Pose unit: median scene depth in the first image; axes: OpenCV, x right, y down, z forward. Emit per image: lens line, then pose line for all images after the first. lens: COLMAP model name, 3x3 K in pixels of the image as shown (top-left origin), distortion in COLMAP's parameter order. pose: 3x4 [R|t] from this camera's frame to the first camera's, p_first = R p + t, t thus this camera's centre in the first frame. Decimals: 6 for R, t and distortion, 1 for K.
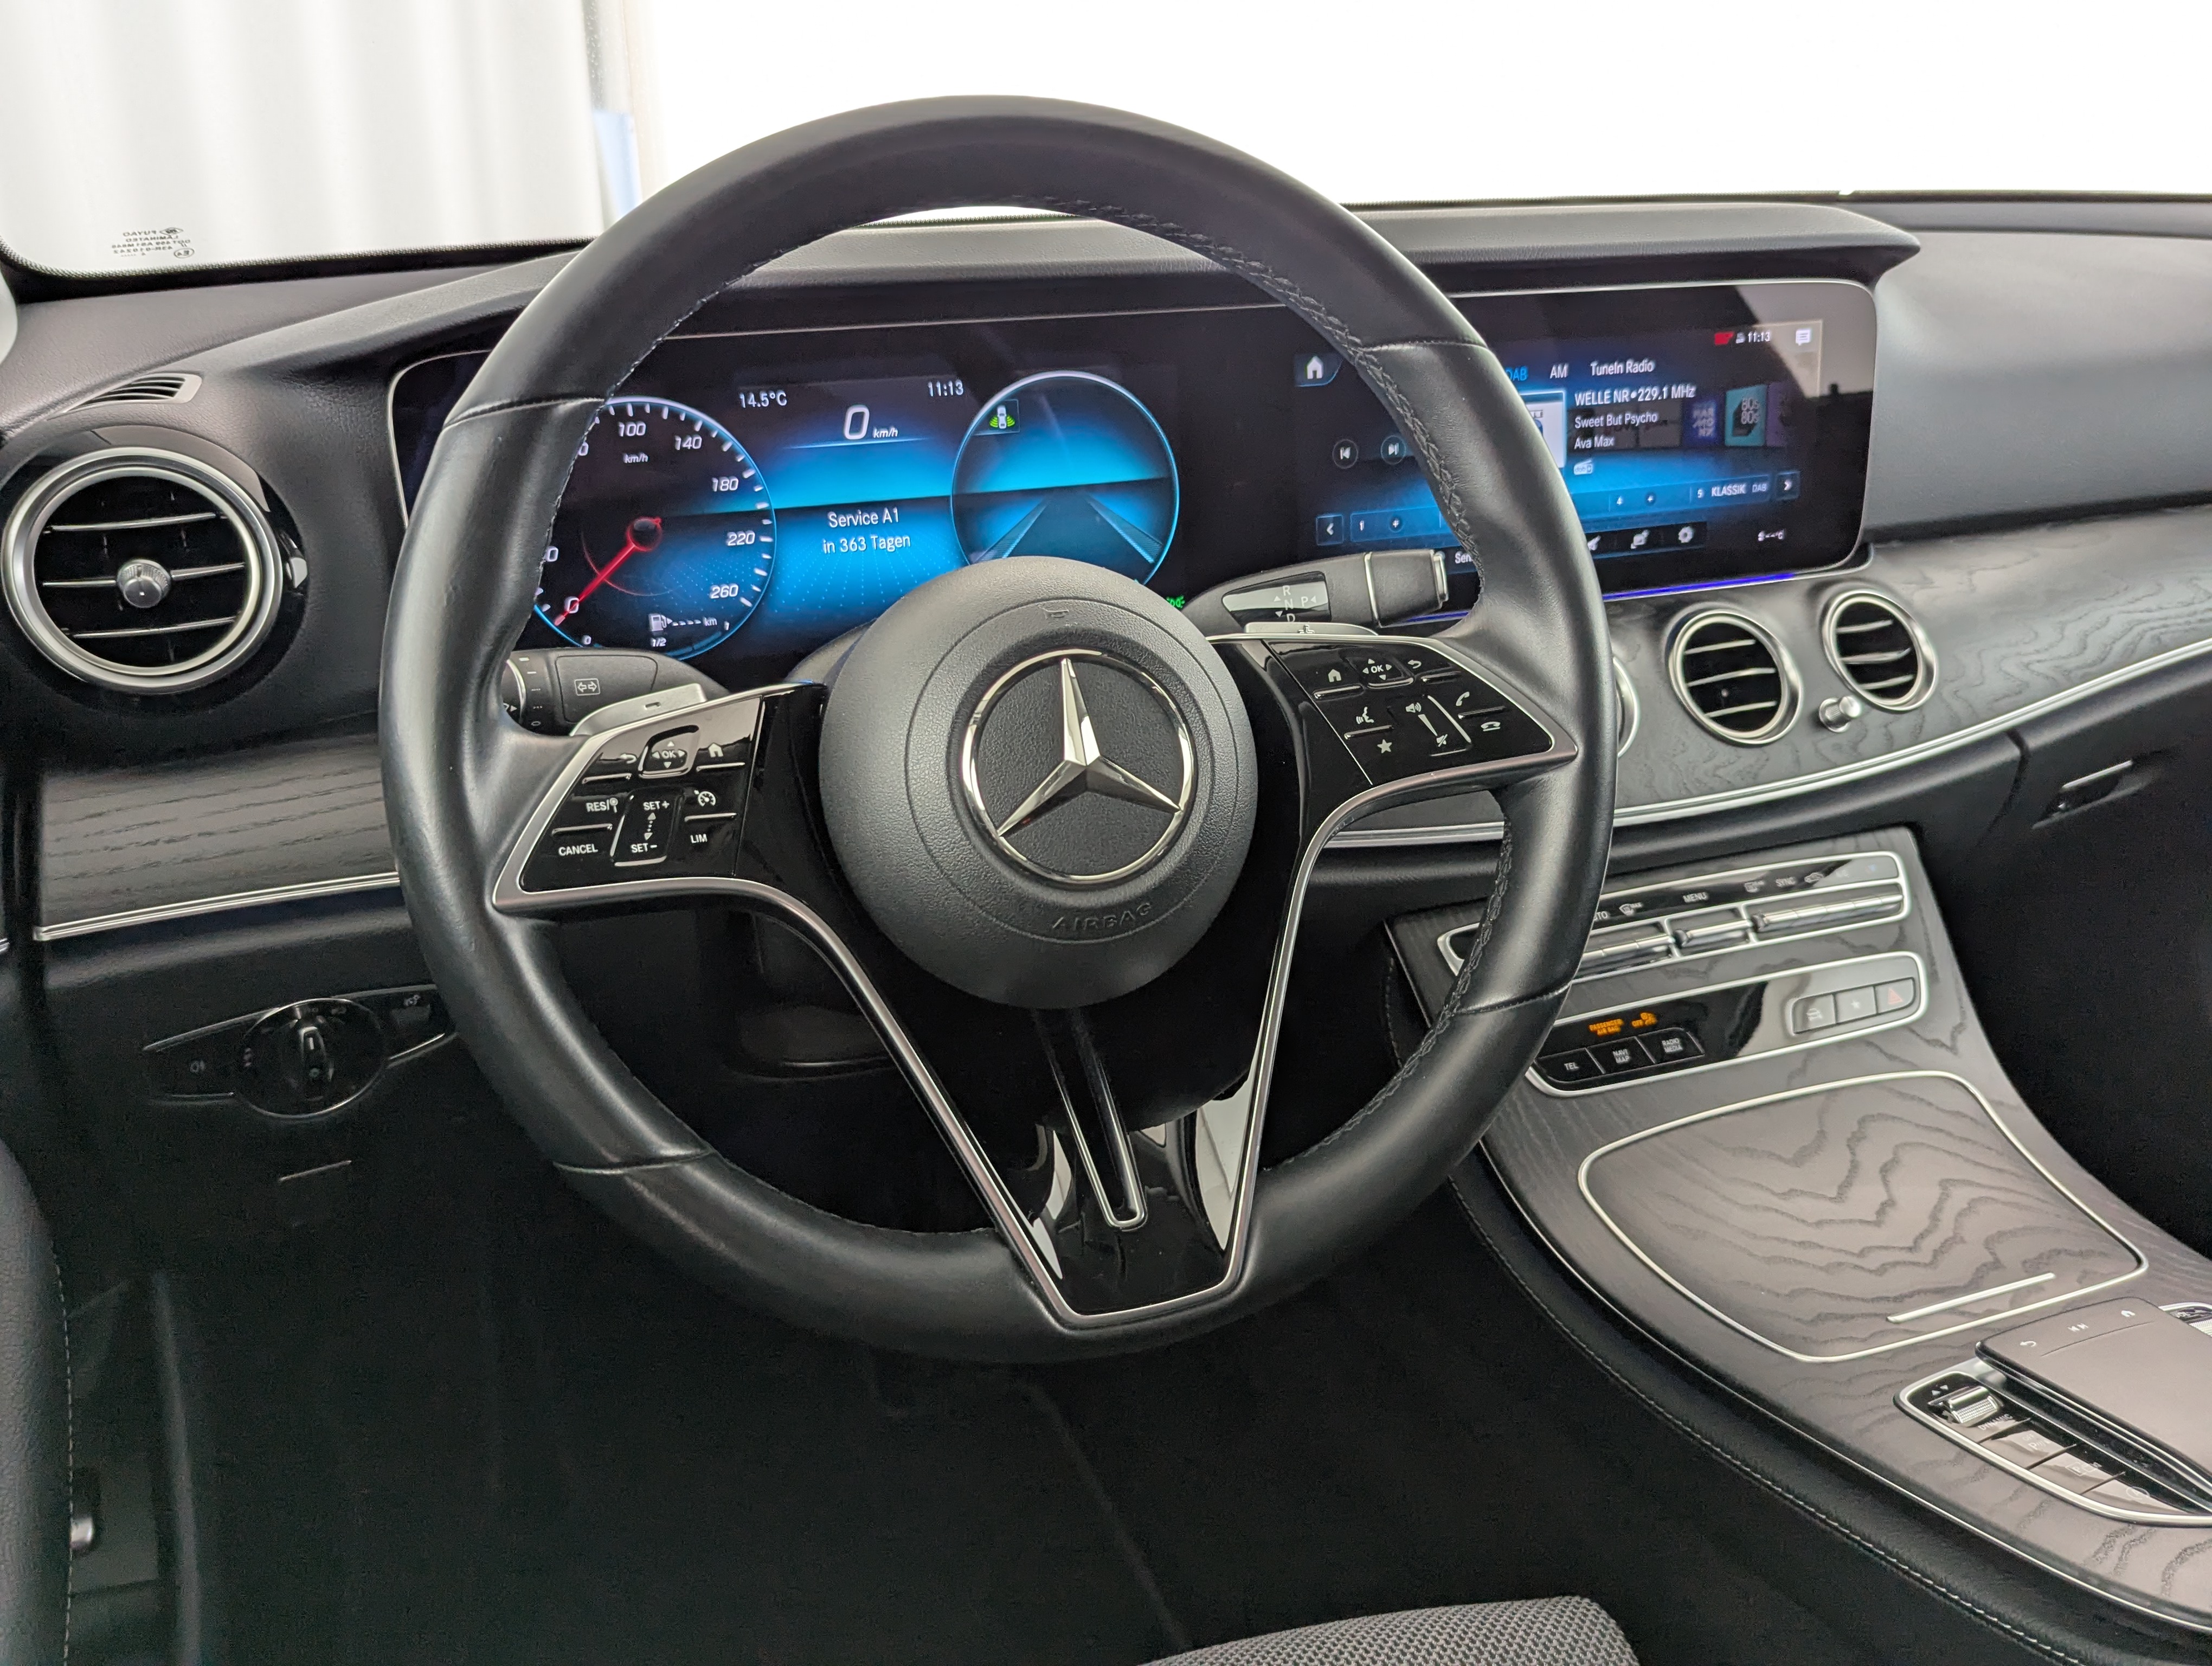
lens RADIAL K [[1996.6, 0, 1106.0], [0, 1996.6, 833.0], [0, 0, 1]] dist [0.052318, 0.017522]
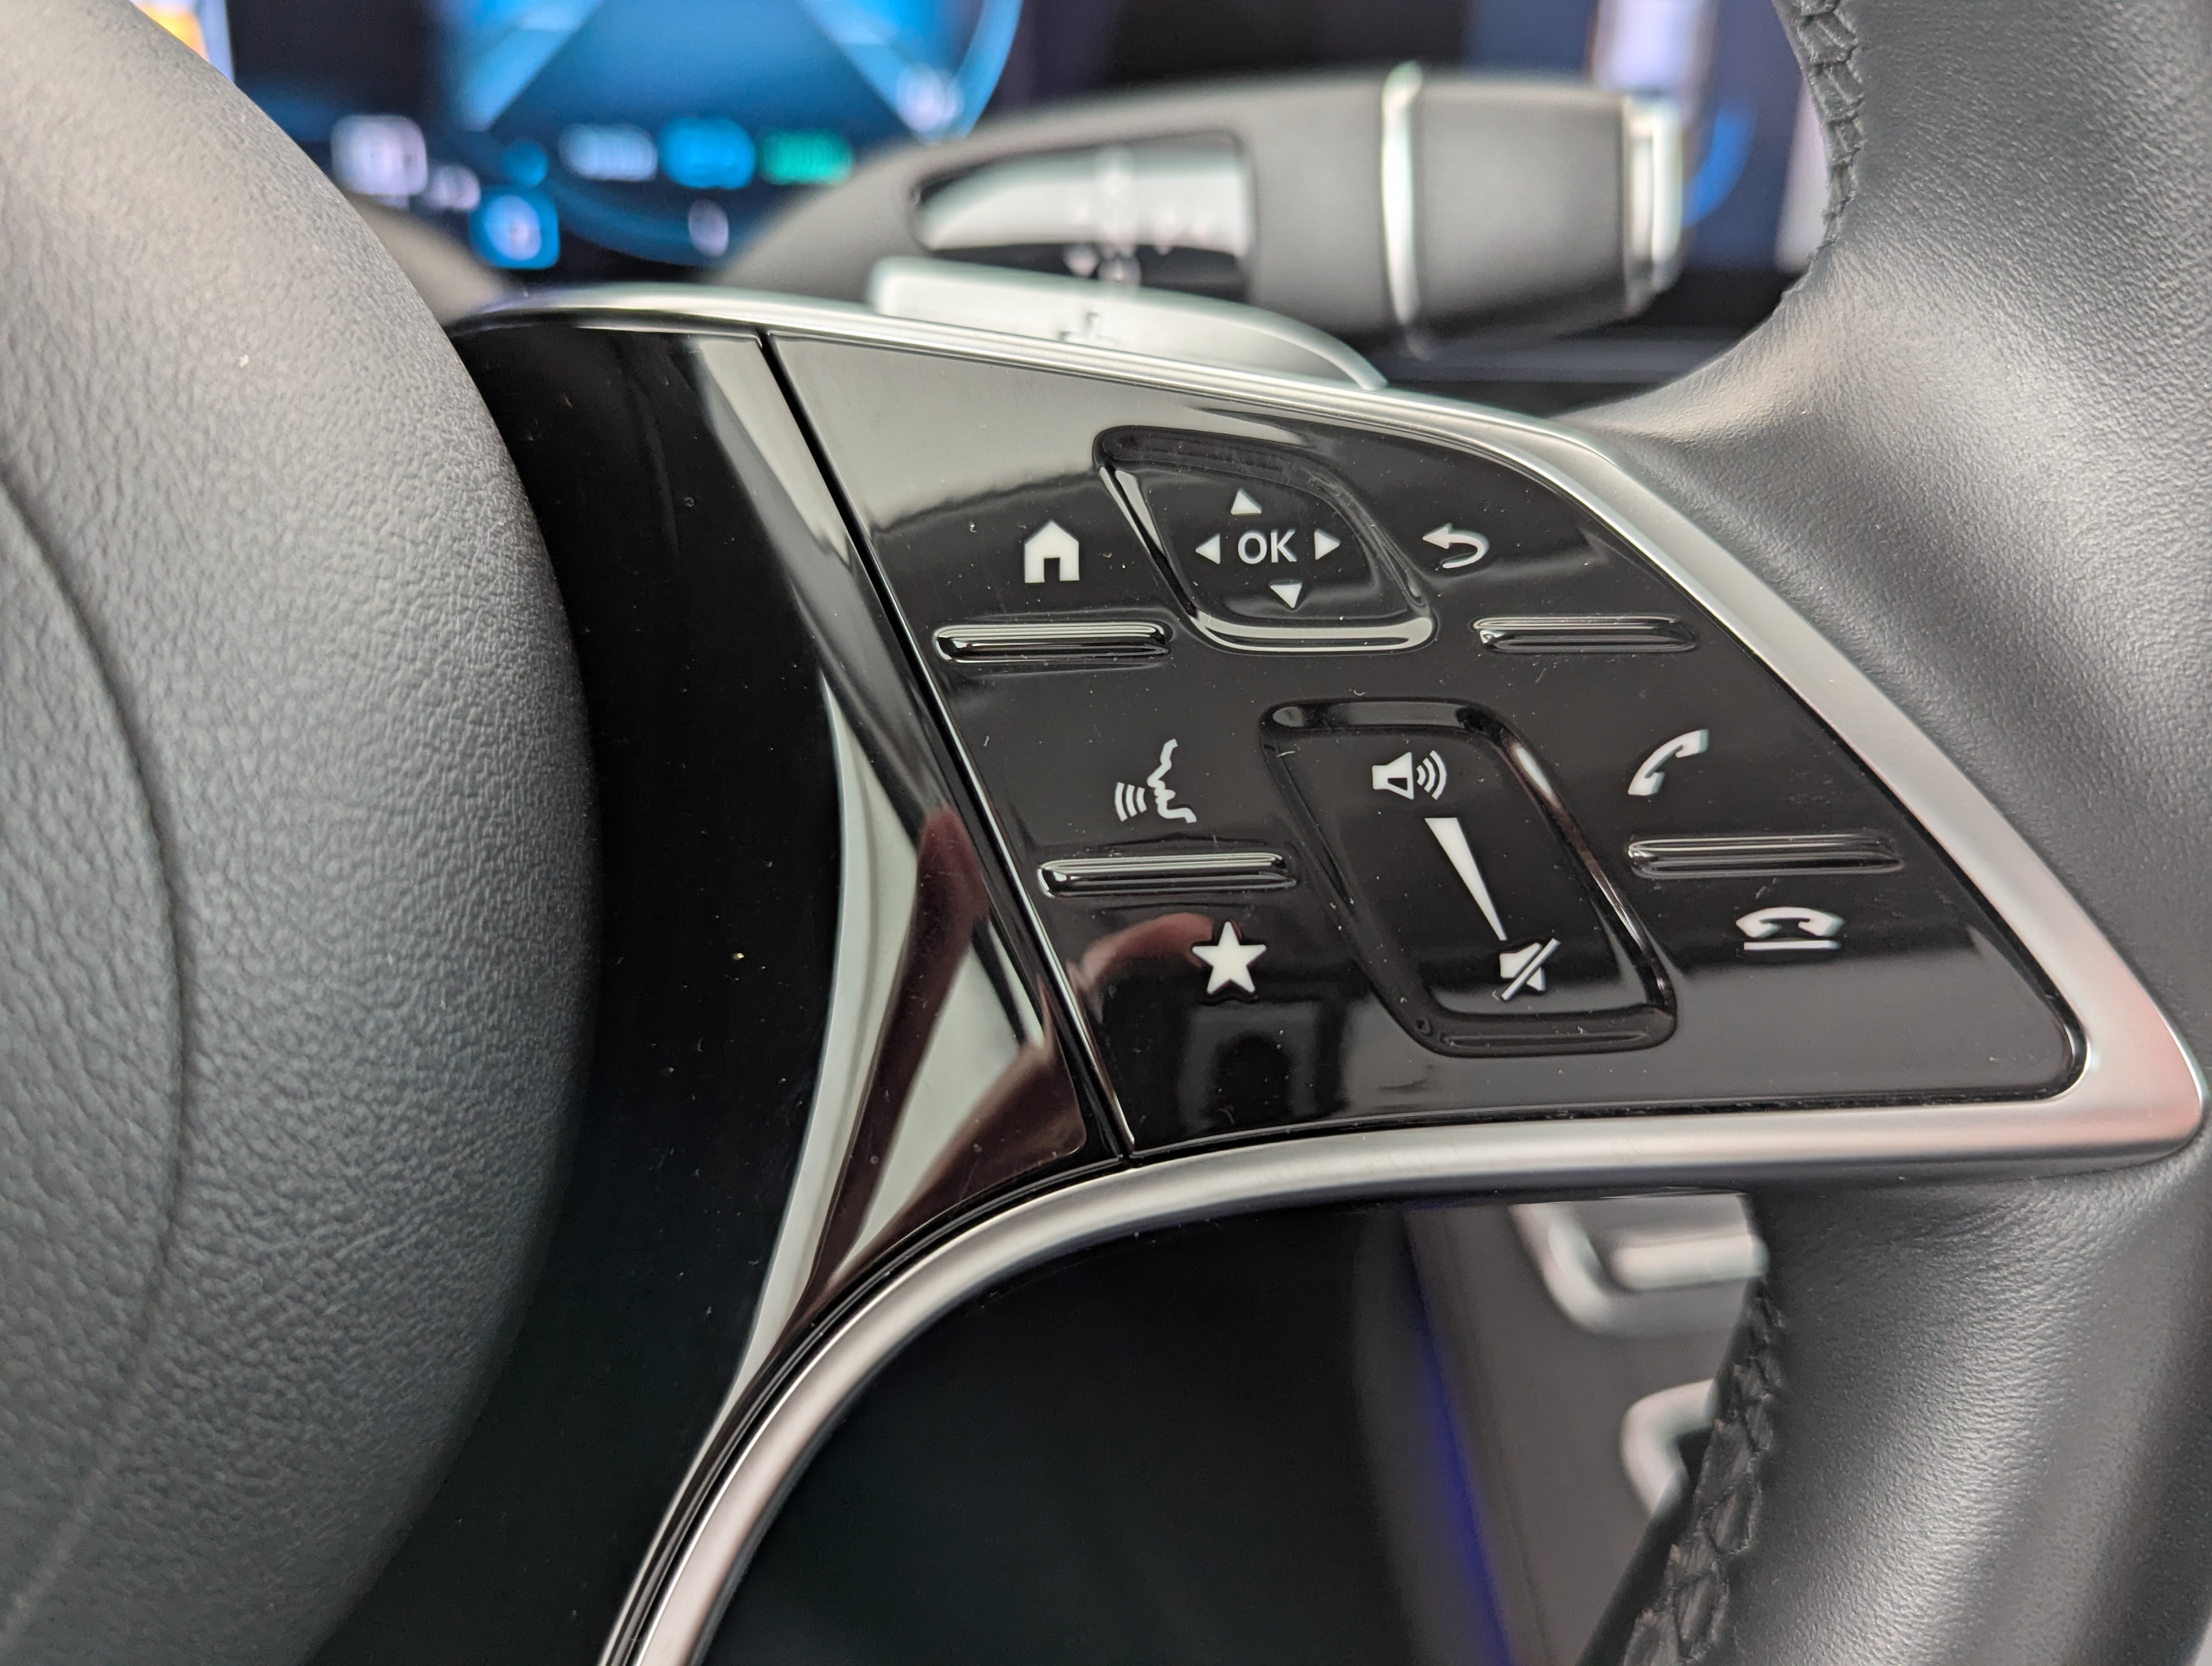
lens RADIAL K [[1996.6, 0, 1106.0], [0, 1996.6, 833.0], [0, 0, 1]] dist [0.052318, 0.017522]
pose [[0.989608, 0.137390, -0.042426, 0.125277], [-0.129442, 0.979675, 0.153241, -0.078398], [0.062617, -0.146156, 0.987278, 0.754011]]
